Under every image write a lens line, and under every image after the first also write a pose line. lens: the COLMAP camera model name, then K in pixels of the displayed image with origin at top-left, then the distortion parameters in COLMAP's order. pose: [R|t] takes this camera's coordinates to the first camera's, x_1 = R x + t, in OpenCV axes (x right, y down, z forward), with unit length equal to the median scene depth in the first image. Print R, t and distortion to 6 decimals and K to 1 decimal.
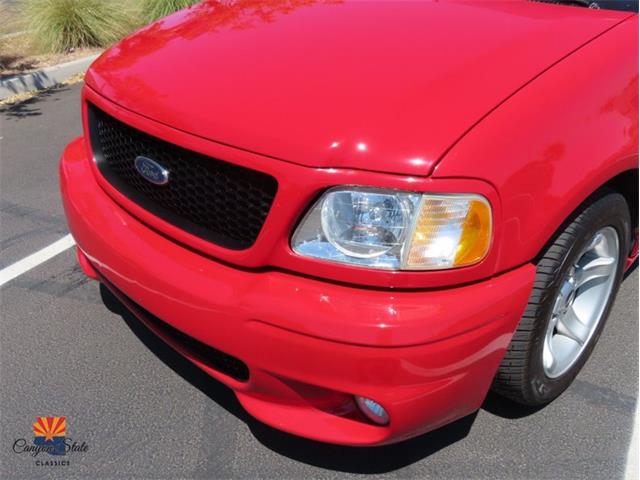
lens RADIAL K [[594.1, 0, 321.5], [0, 594.1, 242.7], [0, 0, 1]] dist [-0.009902, 0.000000]
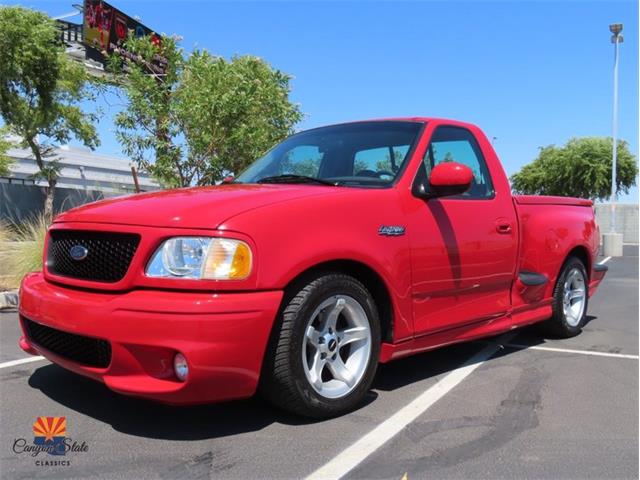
lens RADIAL K [[594.1, 0, 323.4], [0, 594.1, 236.9], [0, 0, 1]] dist [-0.009902, 0.000000]
pose [[0.998677, 0.033566, 0.038949, 0.363554], [-0.010747, 0.877051, -0.480277, 0.672867], [-0.050281, 0.479223, 0.876252, -0.581275]]
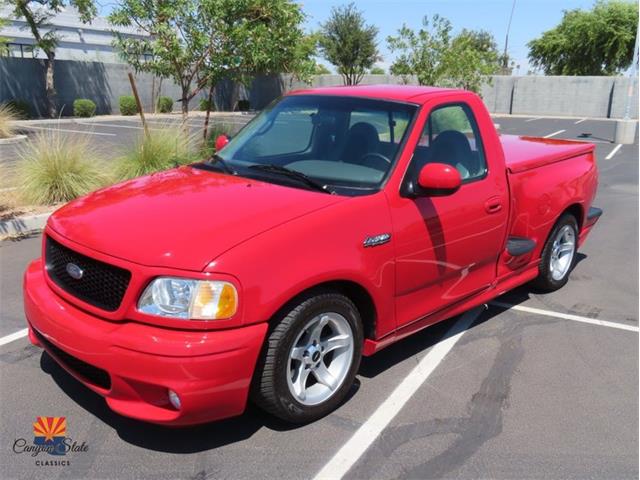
lens RADIAL K [[594.1, 0, 323.5], [0, 594.1, 234.1], [0, 0, 1]] dist [-0.009902, 0.000000]
pose [[0.998804, 0.036927, 0.032030, 0.417781], [-0.027022, 0.963117, -0.267722, 0.237663], [-0.040735, 0.266536, 0.962964, -0.818073]]
